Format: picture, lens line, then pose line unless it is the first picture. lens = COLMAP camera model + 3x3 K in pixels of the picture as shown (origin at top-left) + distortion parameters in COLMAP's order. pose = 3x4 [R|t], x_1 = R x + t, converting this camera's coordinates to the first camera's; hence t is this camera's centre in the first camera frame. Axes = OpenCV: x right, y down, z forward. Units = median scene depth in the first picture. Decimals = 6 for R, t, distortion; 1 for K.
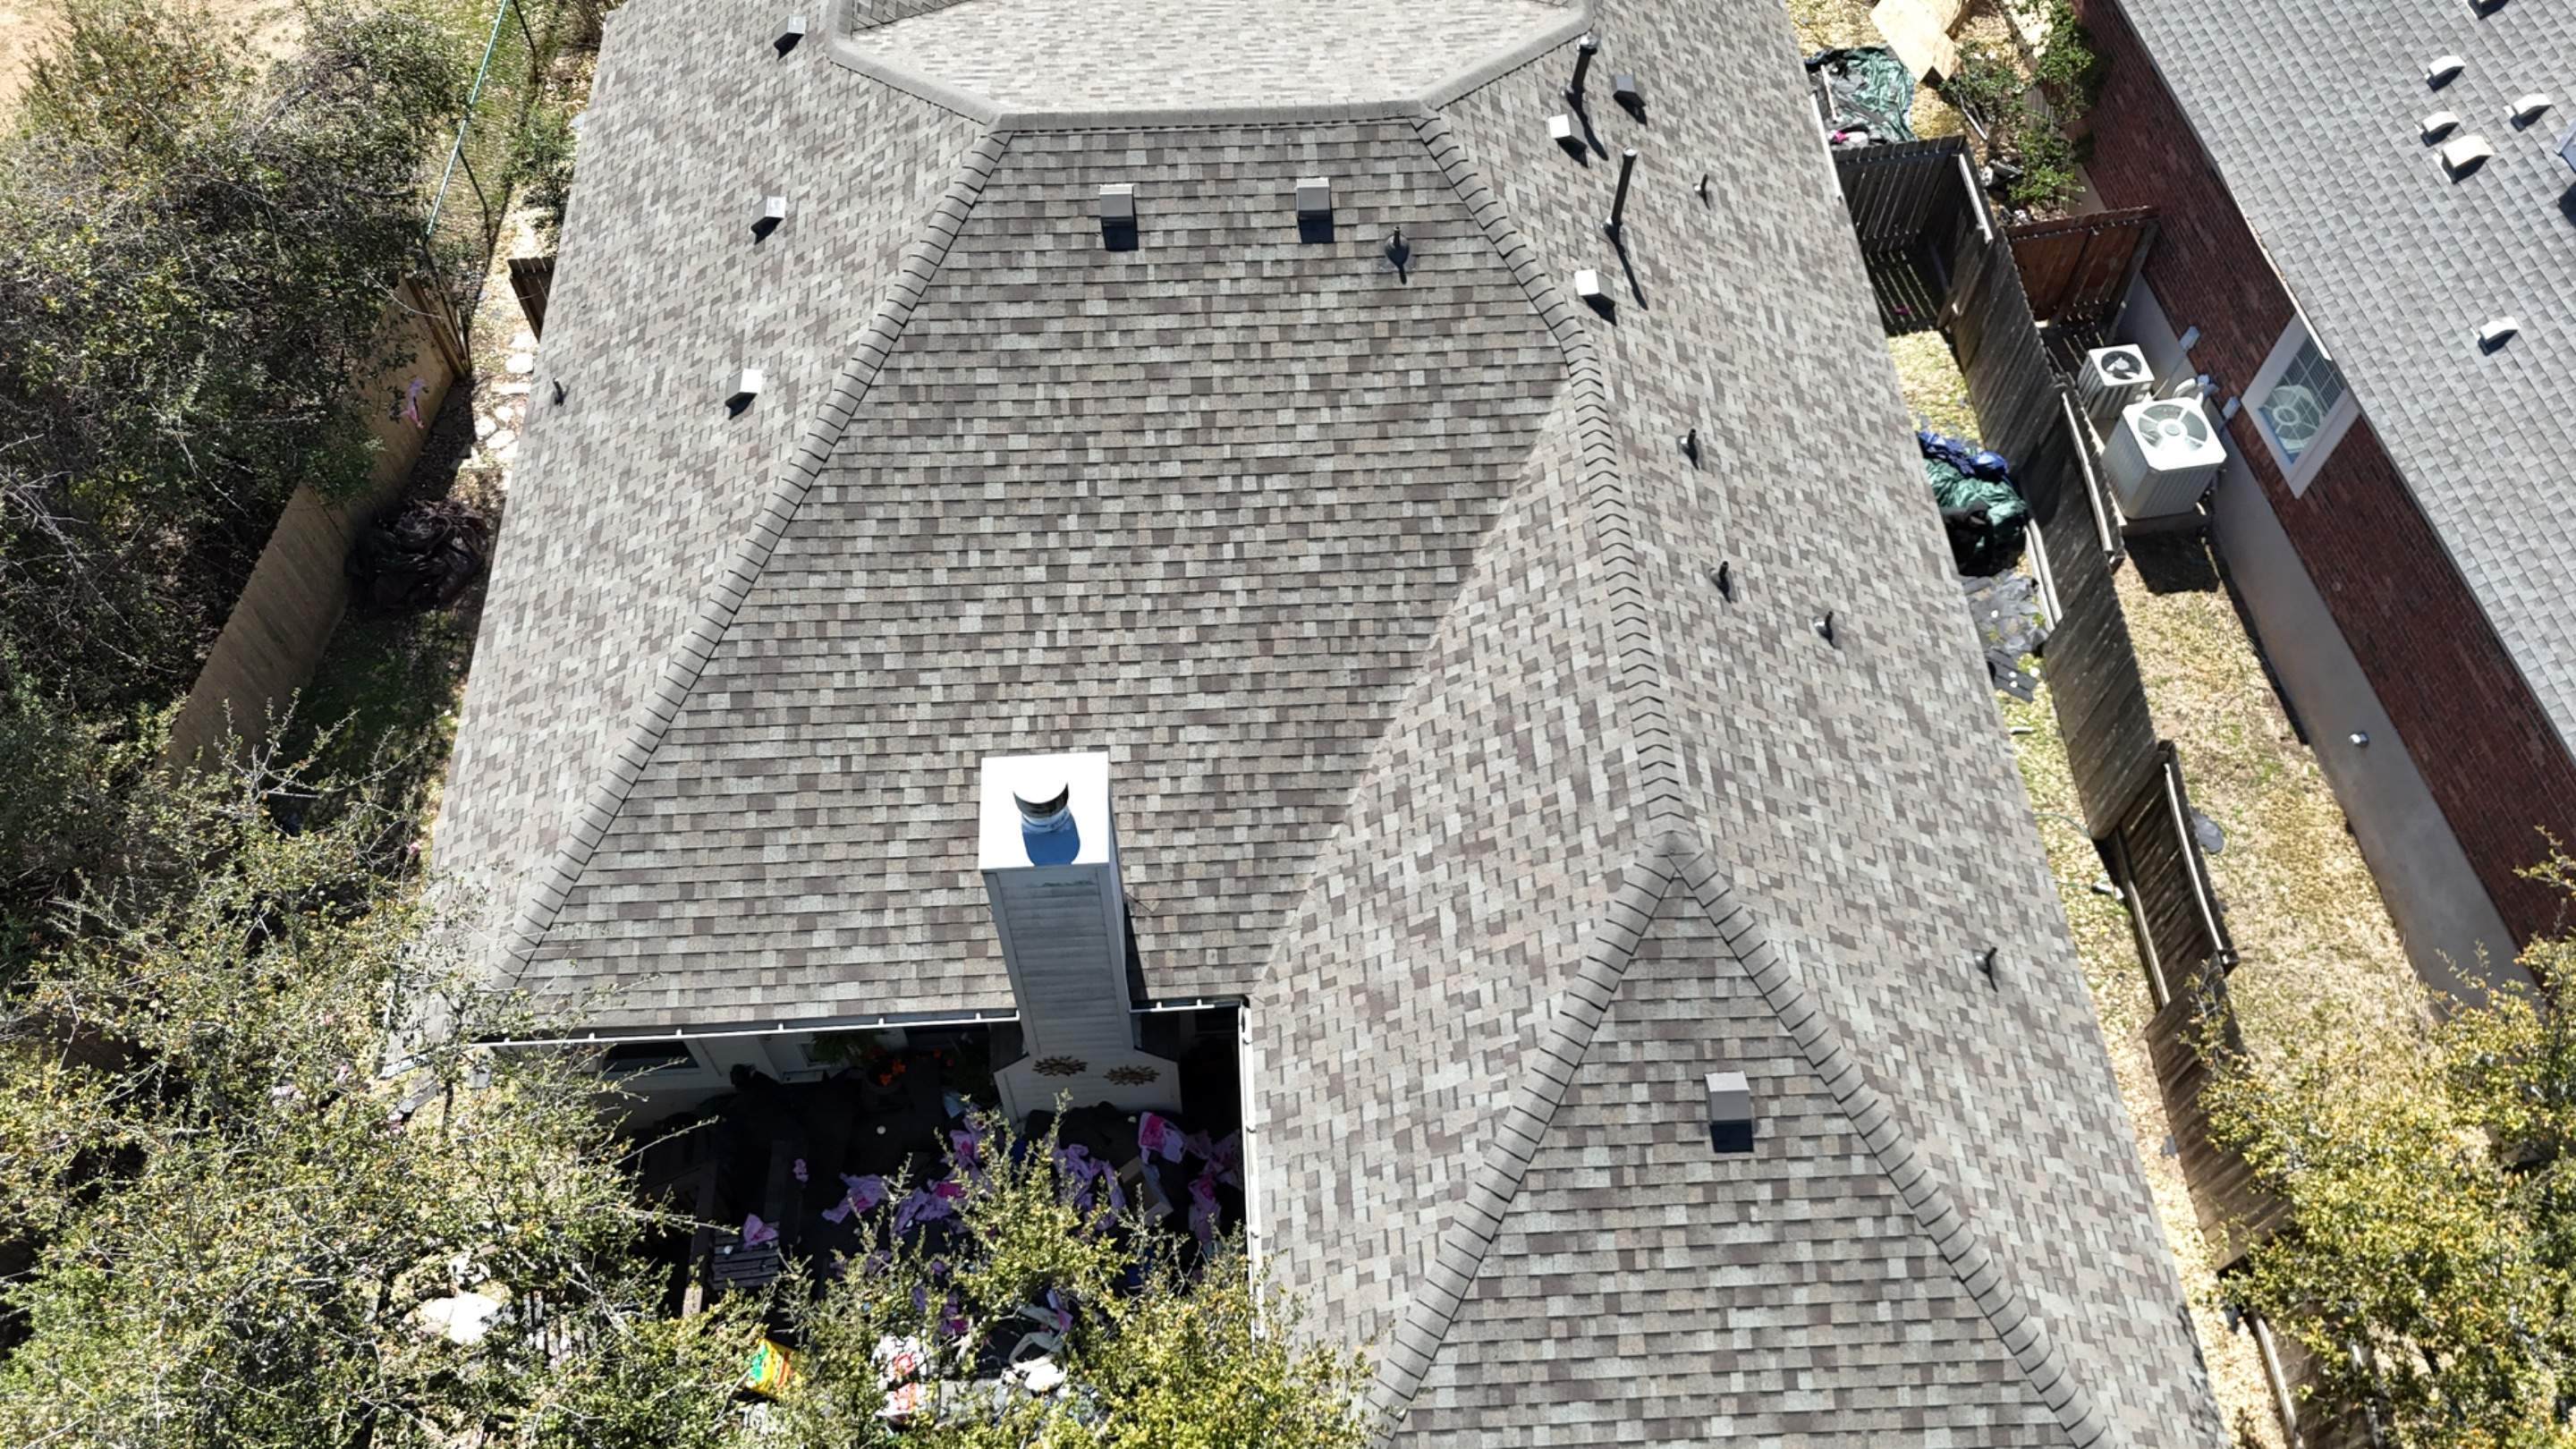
lens RADIAL K [[1930.7, 0, 1280.9], [0, 1930.7, 732.7], [0, 0, 1]] dist [0.073500, -0.073221]
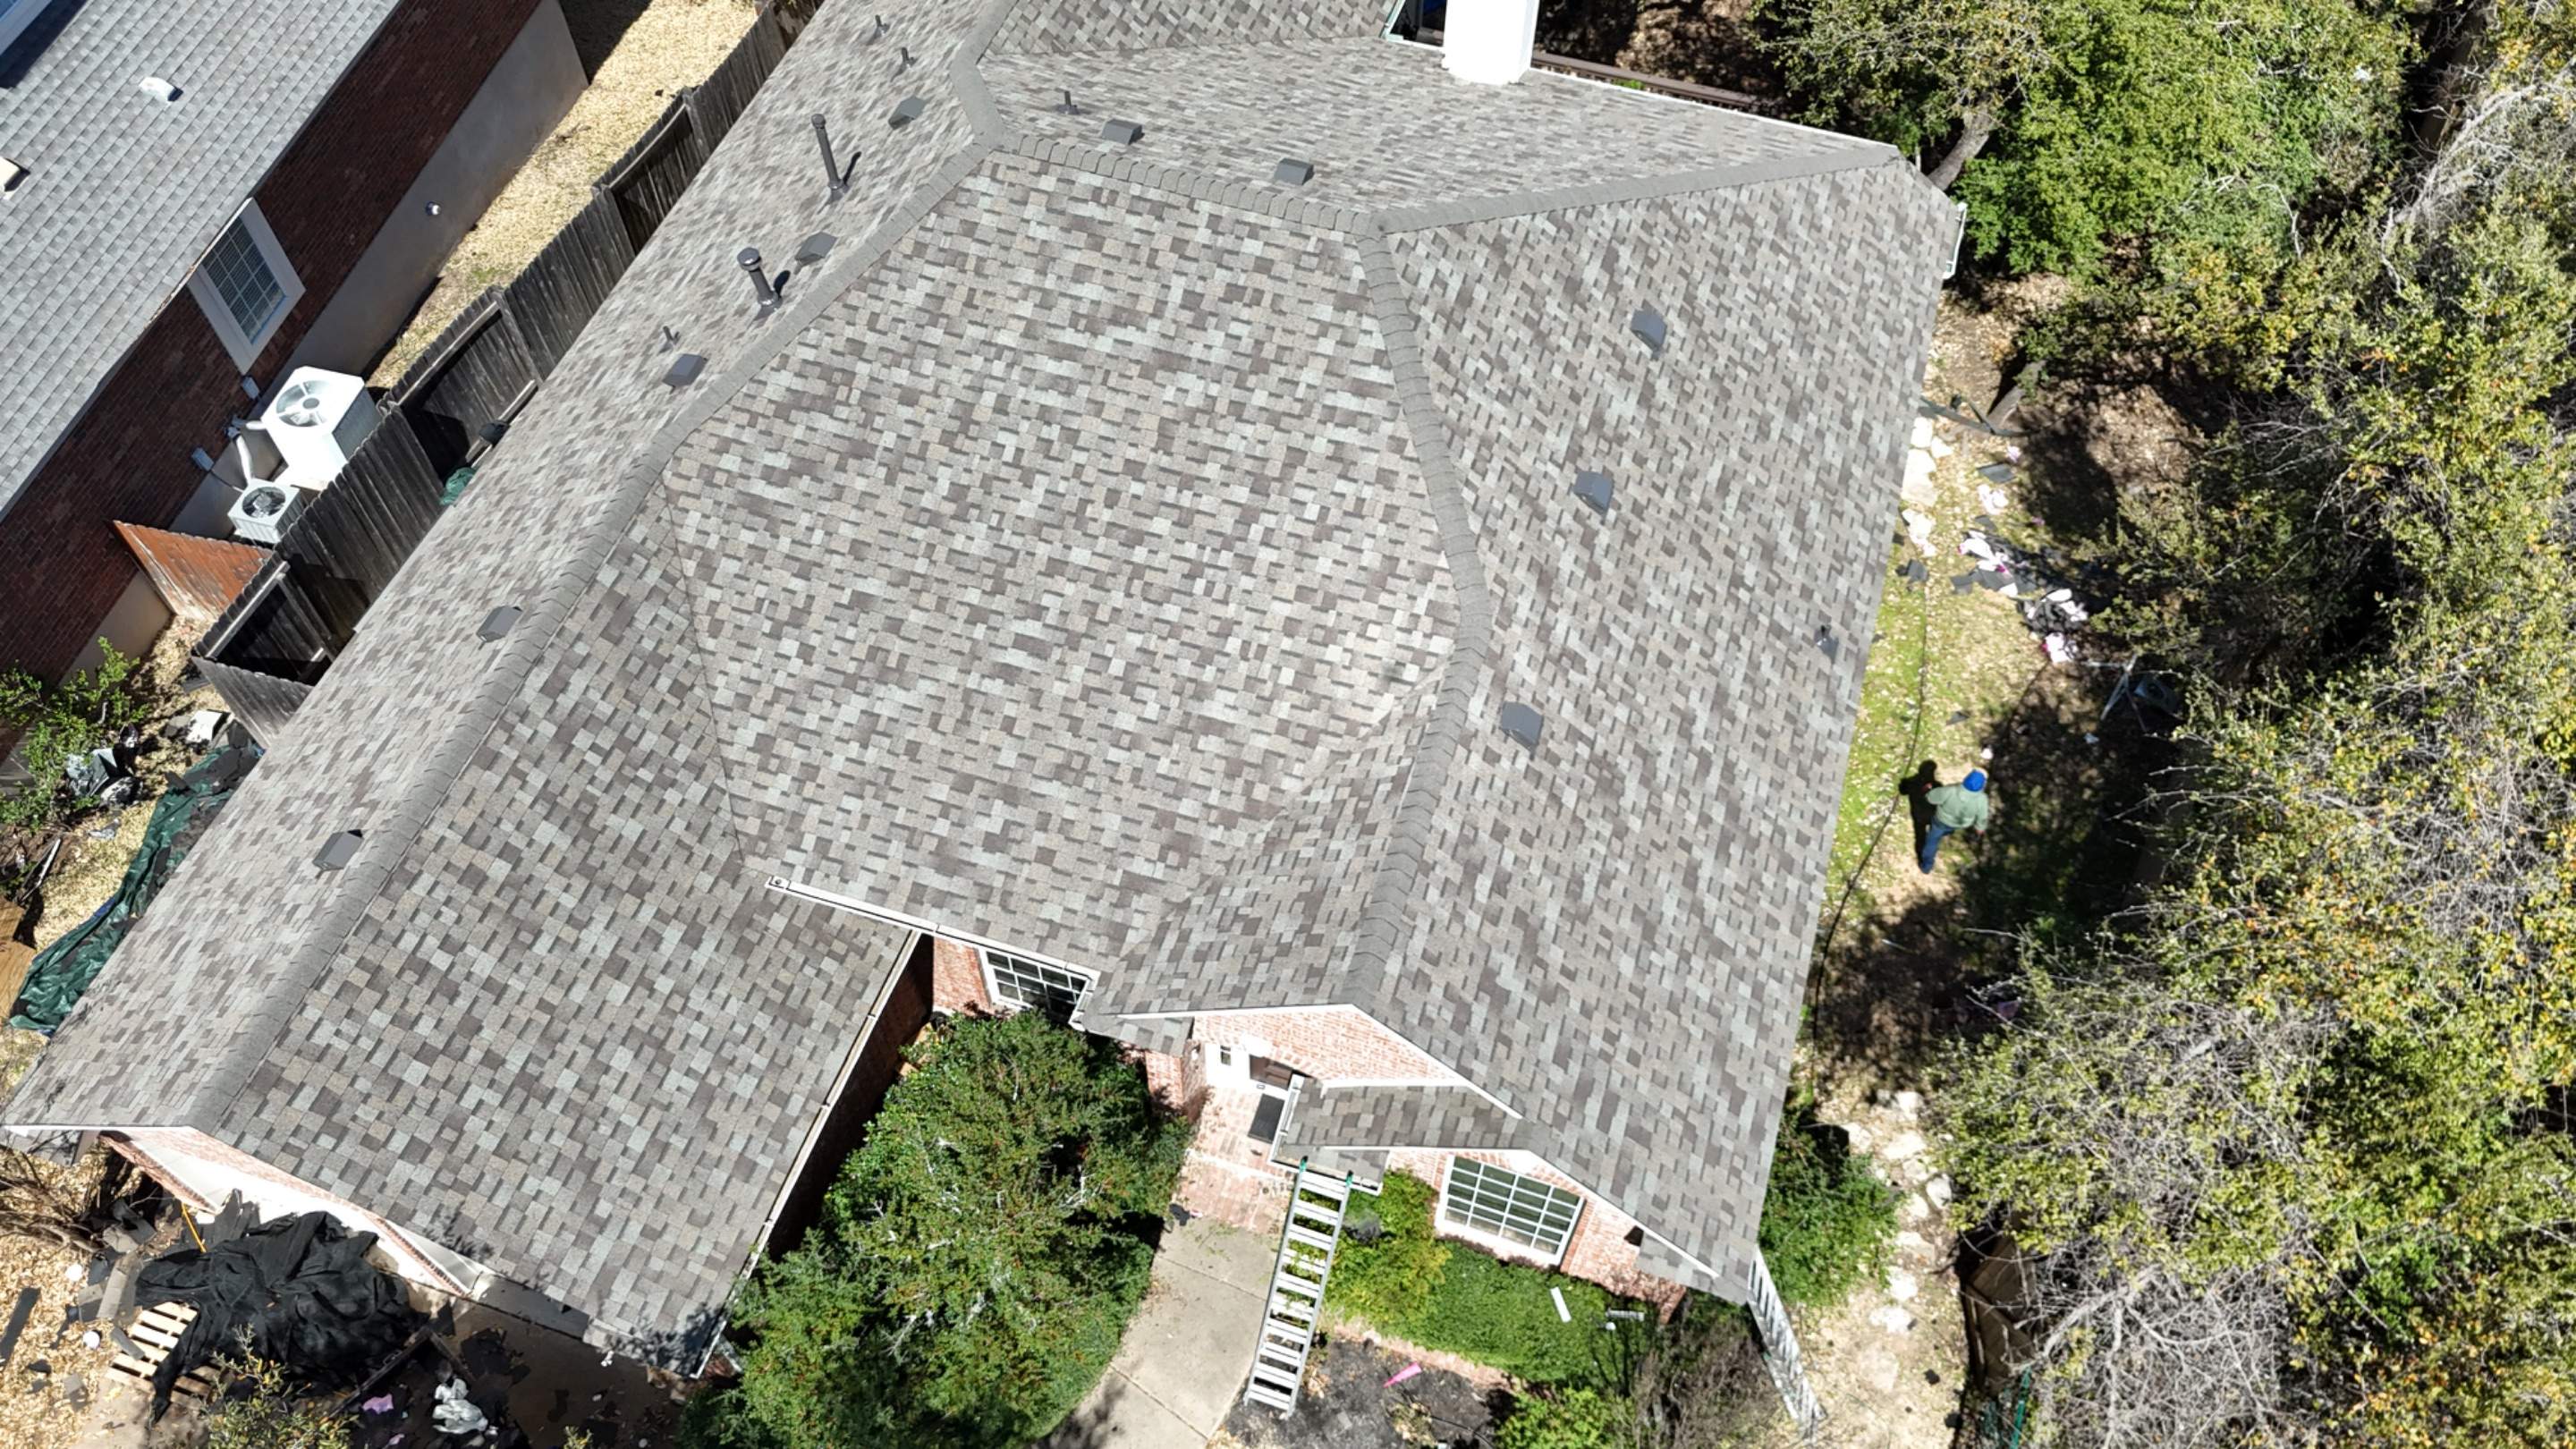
lens RADIAL K [[1906.1, 0, 1276.3], [0, 1906.1, 732.8], [0, 0, 1]] dist [0.109170, -0.128494]
pose [[-0.933097, -0.303932, 0.192236, -0.374970], [0.297114, -0.350353, 0.888243, -1.329699], [-0.202615, 0.885934, 0.417216, 0.837344]]
